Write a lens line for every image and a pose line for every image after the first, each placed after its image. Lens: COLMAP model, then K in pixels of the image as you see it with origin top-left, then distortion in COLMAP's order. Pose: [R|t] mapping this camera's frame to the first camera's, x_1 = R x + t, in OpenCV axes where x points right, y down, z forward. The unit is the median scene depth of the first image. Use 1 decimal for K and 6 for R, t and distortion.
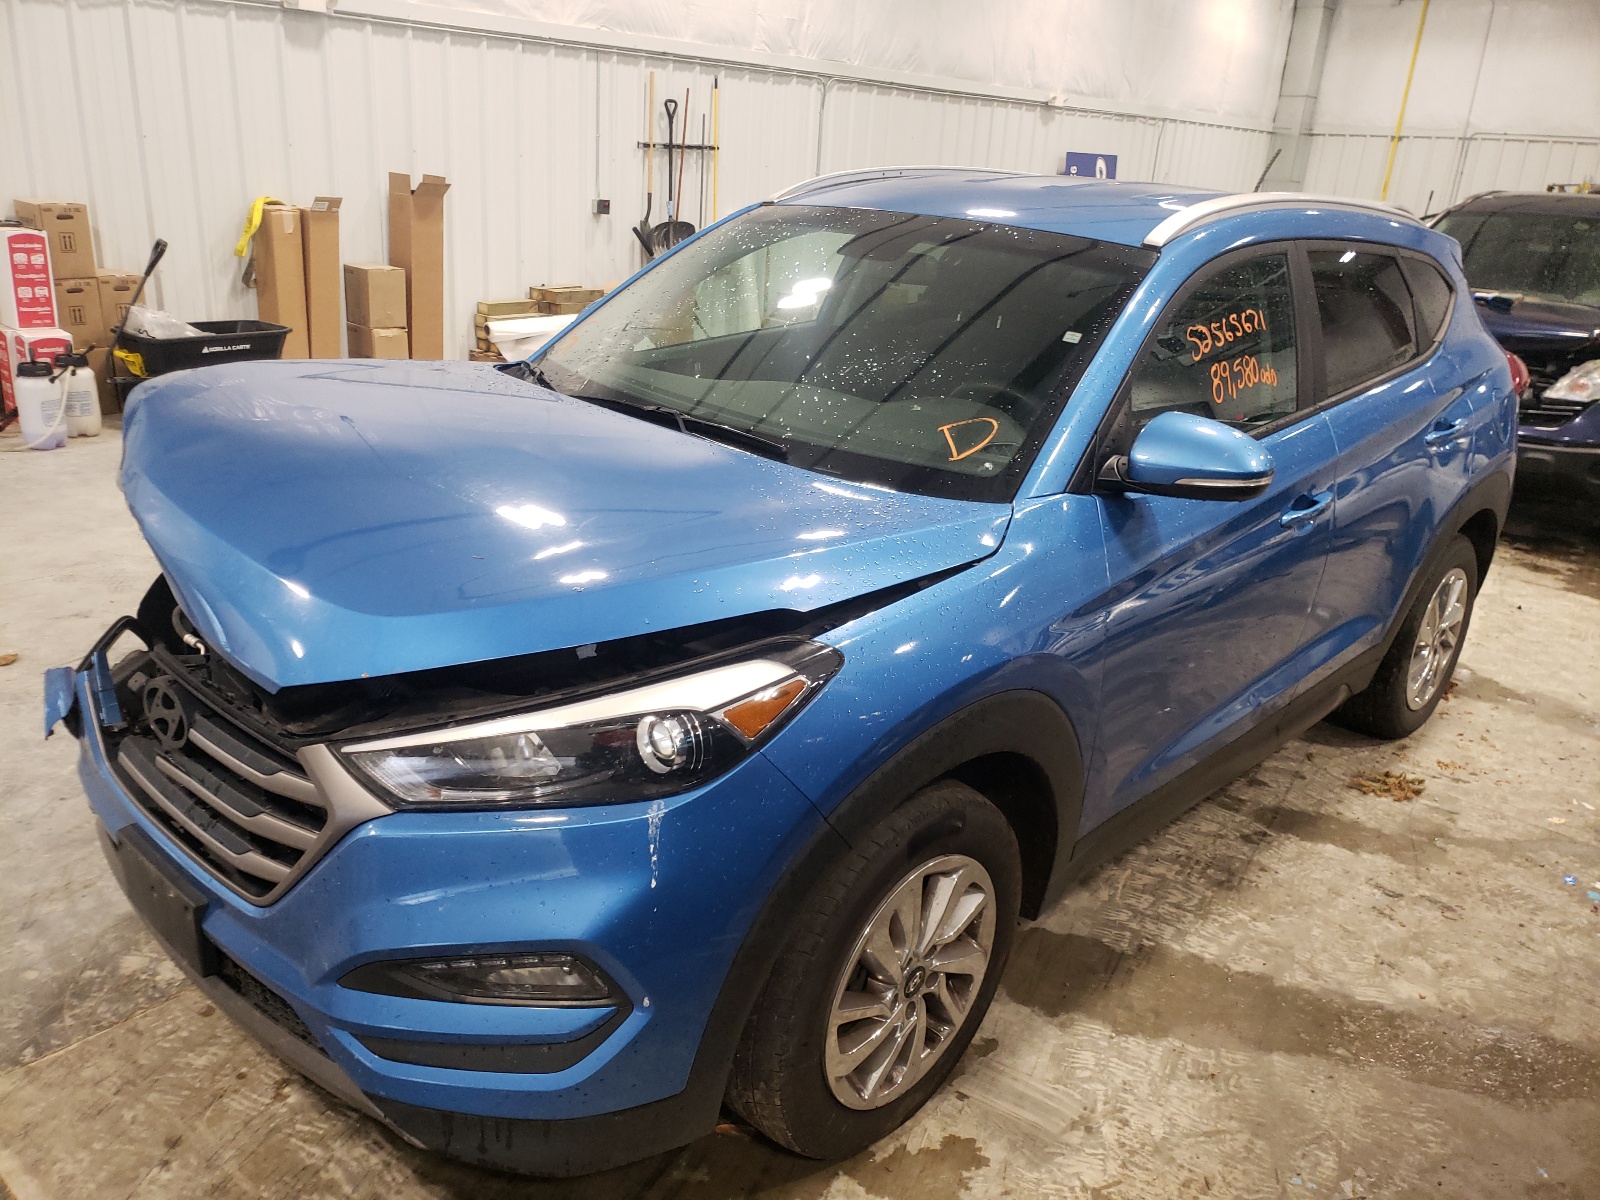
lens RADIAL K [[1216.4, 0, 801.2], [0, 1216.4, 601.7], [0, 0, 1]] dist [0.050861, 0.002747]
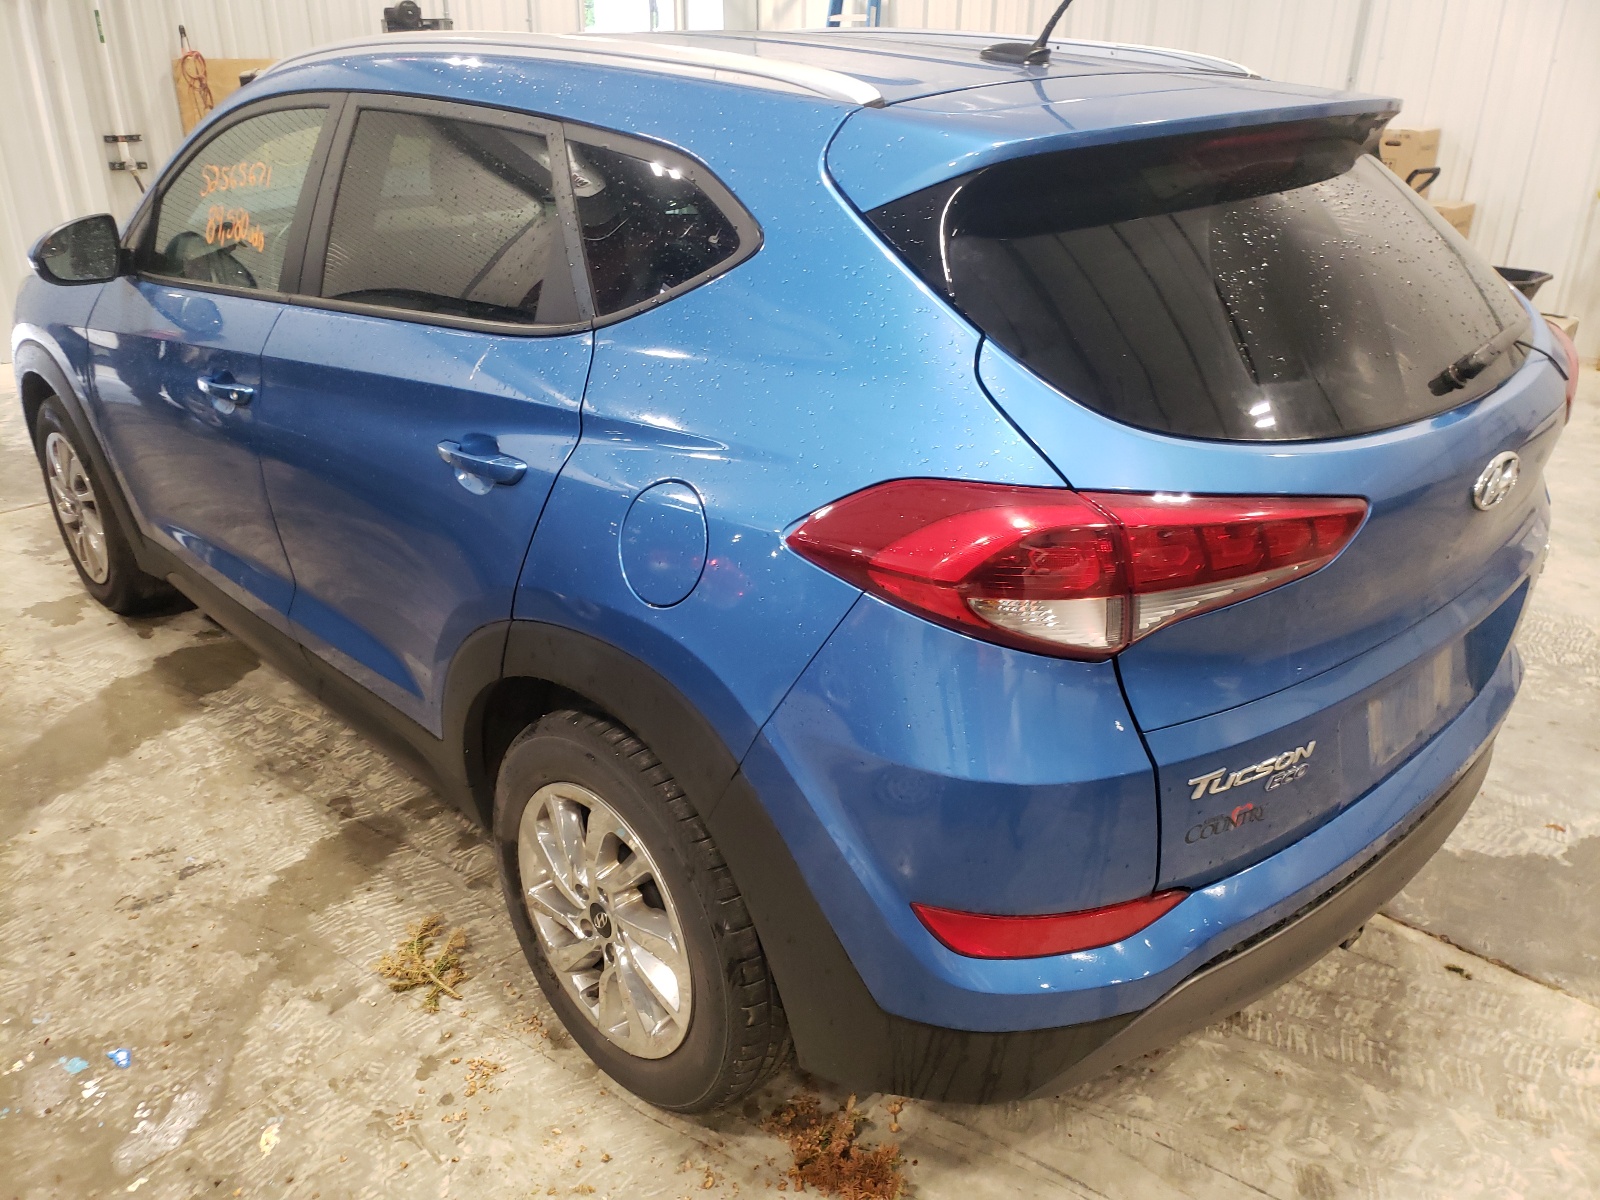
lens RADIAL K [[1207.8, 0, 801.3], [0, 1207.8, 598.7], [0, 0, 1]] dist [0.012164, 0.004968]
pose [[-0.028886, 0.359516, -0.932692, 1.162084], [-0.329955, 0.877351, 0.348404, -0.363356], [0.943555, 0.317810, 0.093281, 1.231736]]
